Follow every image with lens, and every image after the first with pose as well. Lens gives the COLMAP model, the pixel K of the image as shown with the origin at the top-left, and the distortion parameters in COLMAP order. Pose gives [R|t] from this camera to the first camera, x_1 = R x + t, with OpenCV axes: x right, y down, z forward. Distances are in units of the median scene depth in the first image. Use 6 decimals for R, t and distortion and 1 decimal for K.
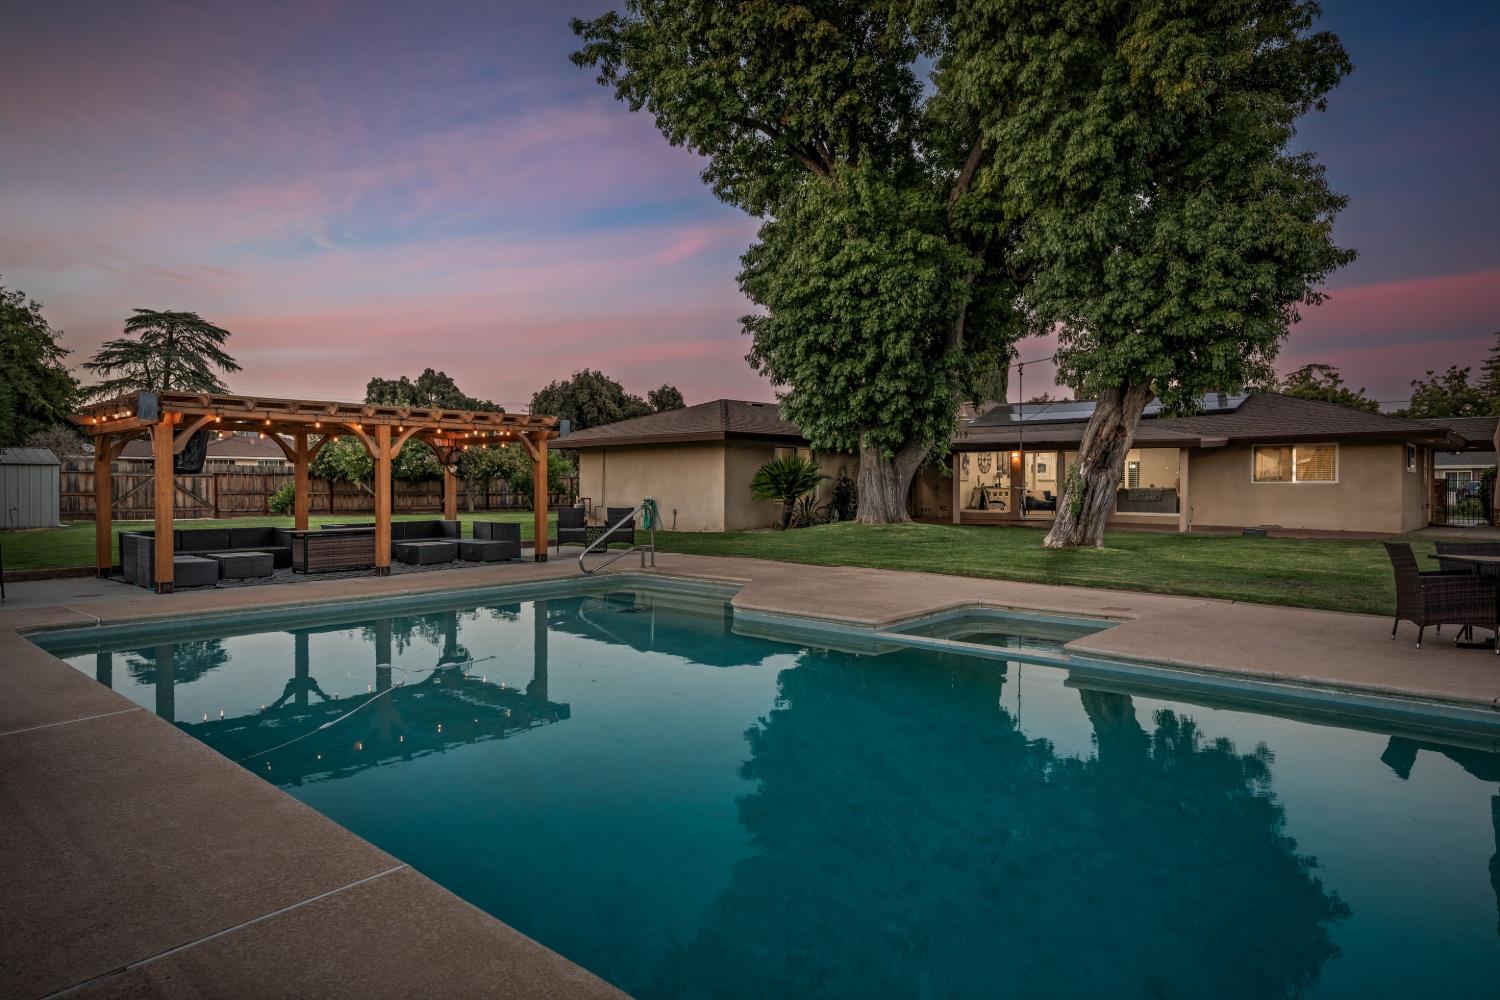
lens RADIAL K [[859.8, 0, 750.1], [0, 859.8, 487.7], [0, 0, 1]] dist [-0.001304, 0.000748]
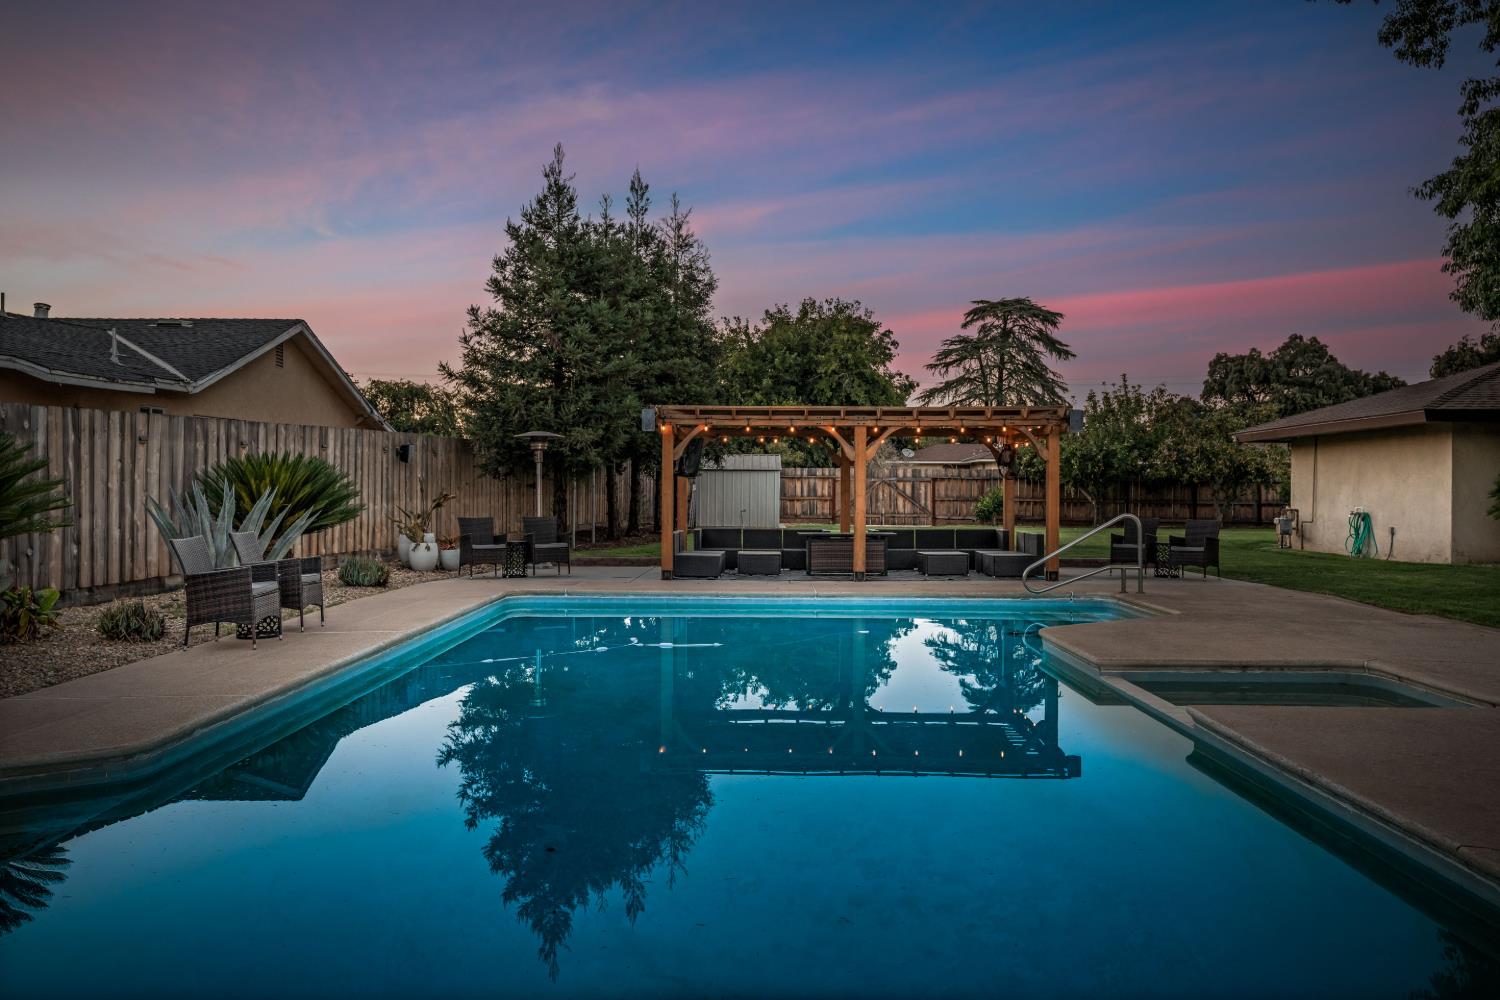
lens RADIAL K [[1154.1, 0, 750.6], [0, 1154.1, 501.5], [0, 0, 1]] dist [-0.014256, -0.008099]
pose [[0.655327, 0.010322, -0.755274, 0.201821], [-0.007477, 0.999946, 0.007178, 0.001577], [0.755308, 0.000943, 0.655369, 0.021089]]
